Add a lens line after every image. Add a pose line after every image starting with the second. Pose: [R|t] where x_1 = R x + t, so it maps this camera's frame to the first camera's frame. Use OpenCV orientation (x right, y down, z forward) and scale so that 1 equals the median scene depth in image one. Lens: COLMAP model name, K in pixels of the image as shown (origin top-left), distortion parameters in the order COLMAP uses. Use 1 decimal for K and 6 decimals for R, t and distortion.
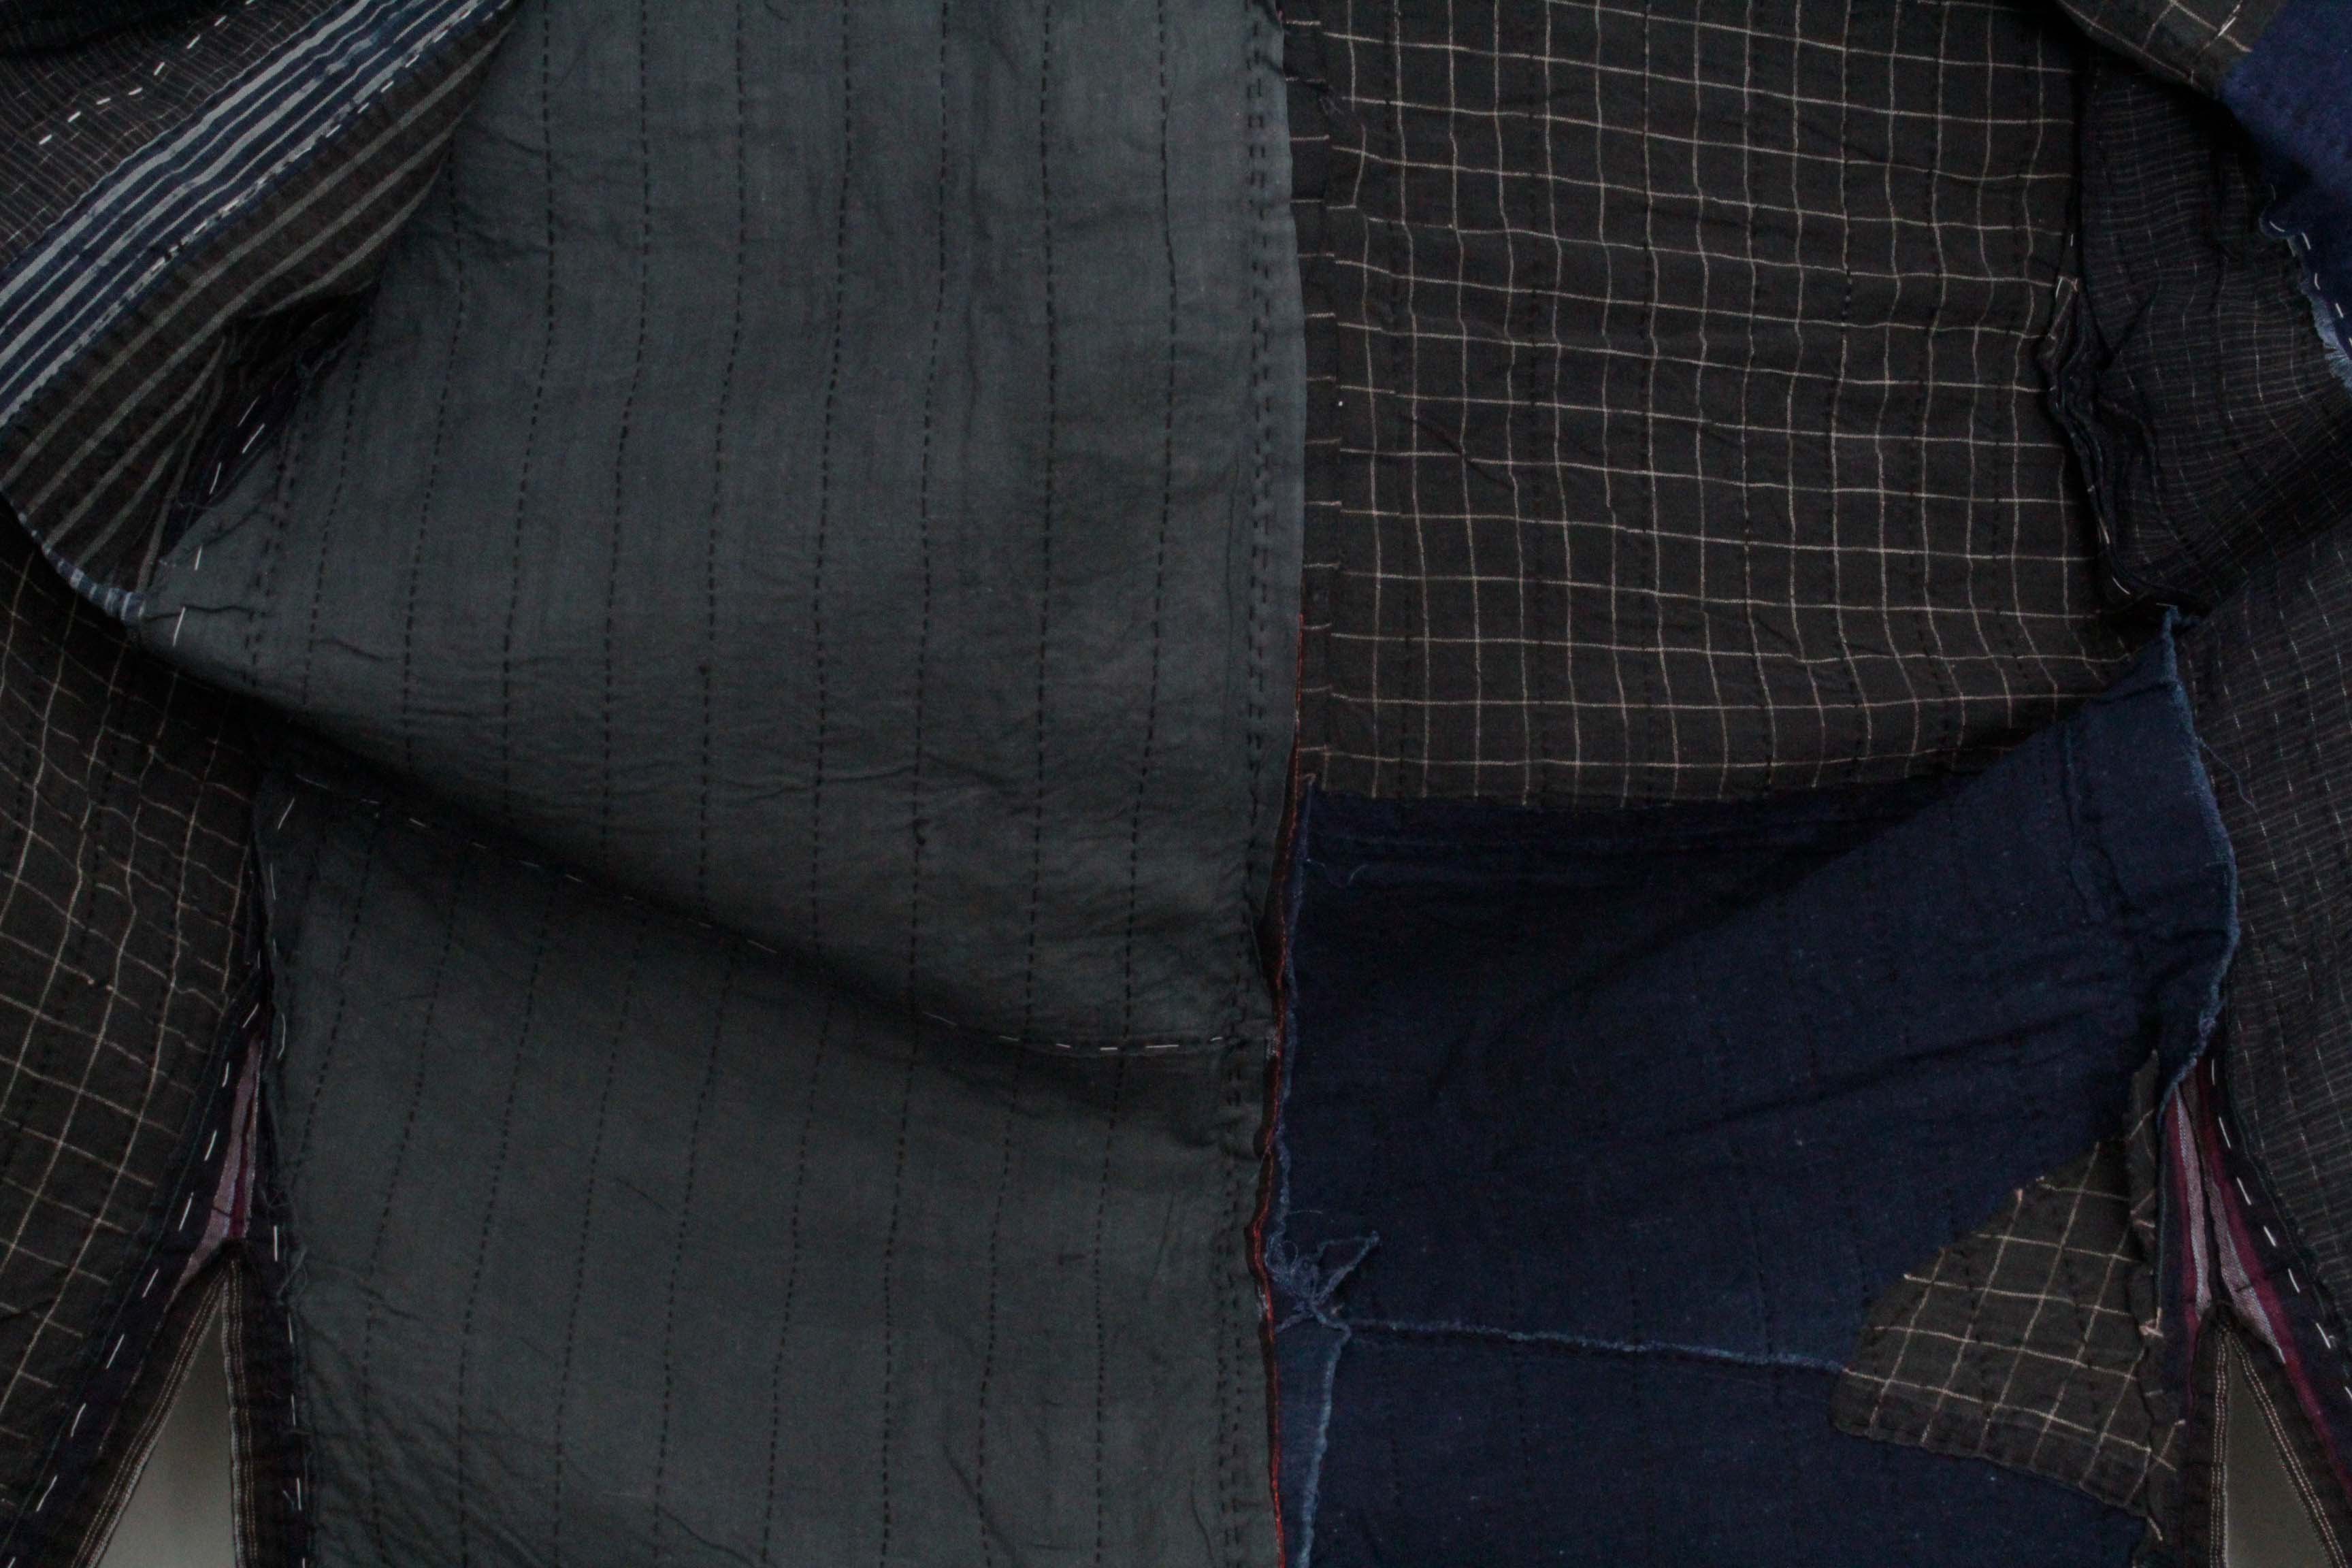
lens RADIAL K [[4563.5, 0, 1164.5], [0, 4563.5, 769.2], [0, 0, 1]] dist [0.050218, 0.000000]
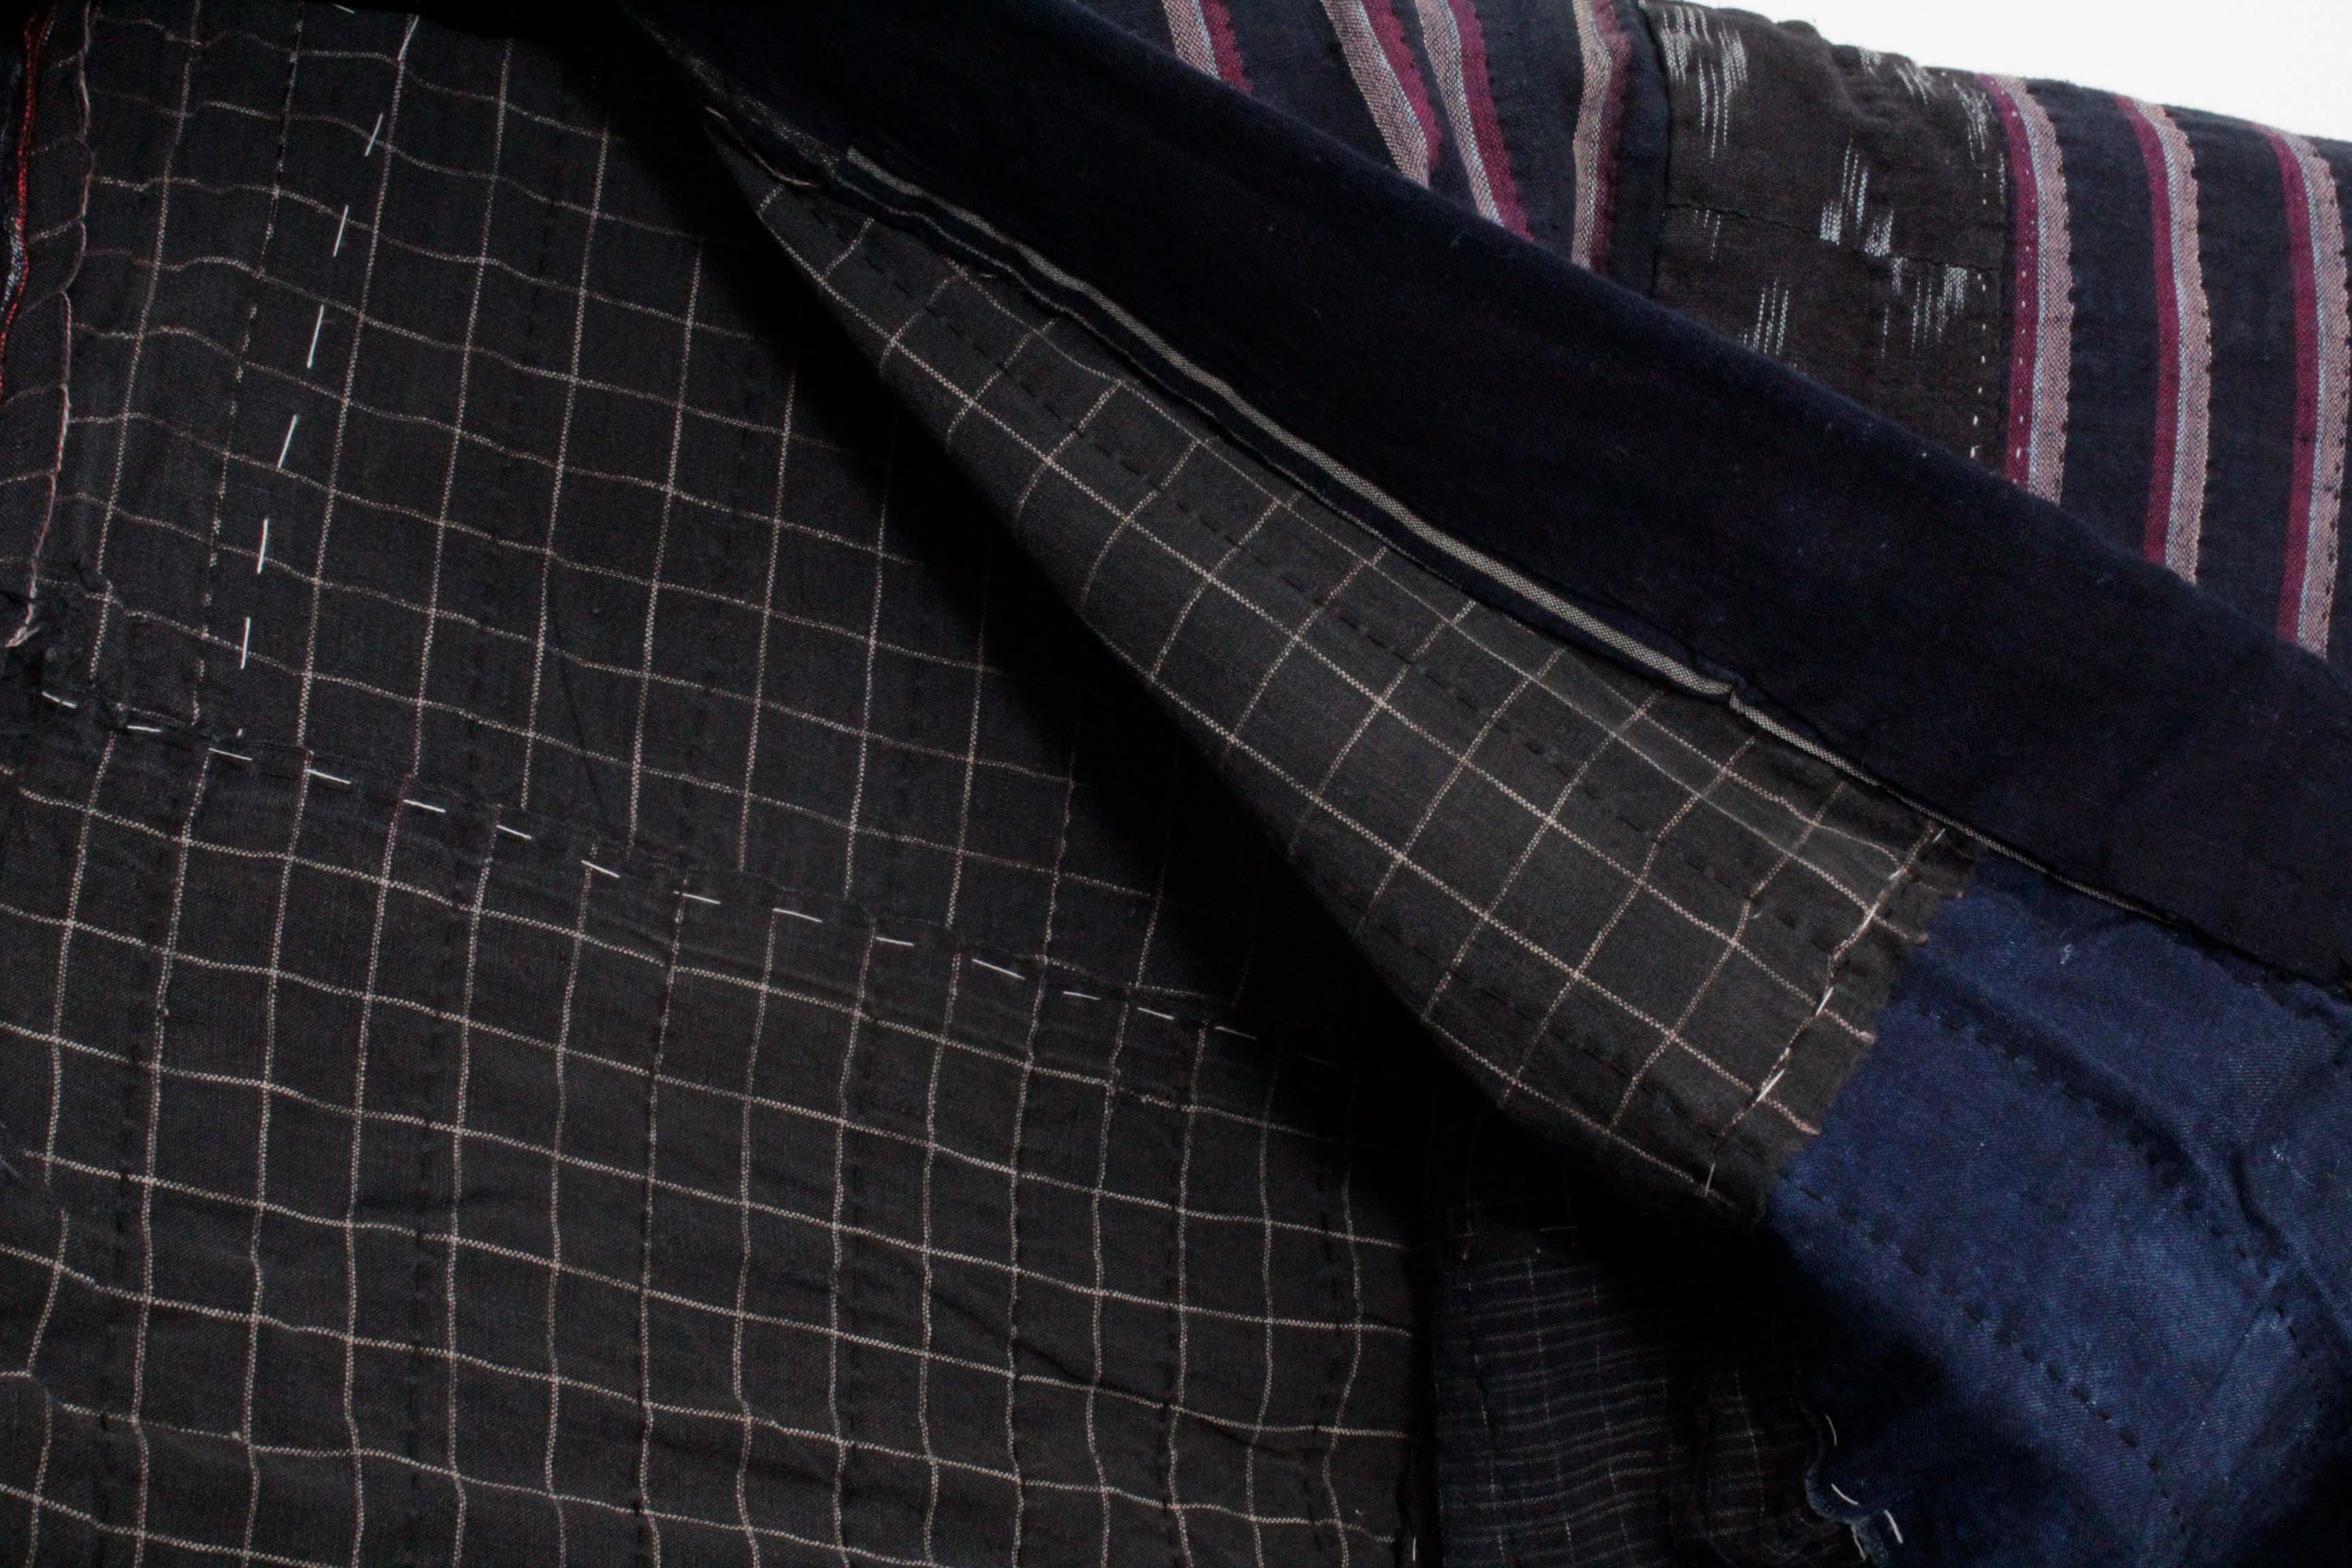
lens RADIAL K [[3558.5, 0, 1115.5], [0, 3558.5, 913.1], [0, 0, 1]] dist [0.061562, 0.000000]
pose [[0.963170, 0.090100, 0.253349, 0.050922], [0.018620, 0.917581, -0.397113, -0.017933], [-0.268248, 0.387205, 0.882108, 0.616054]]
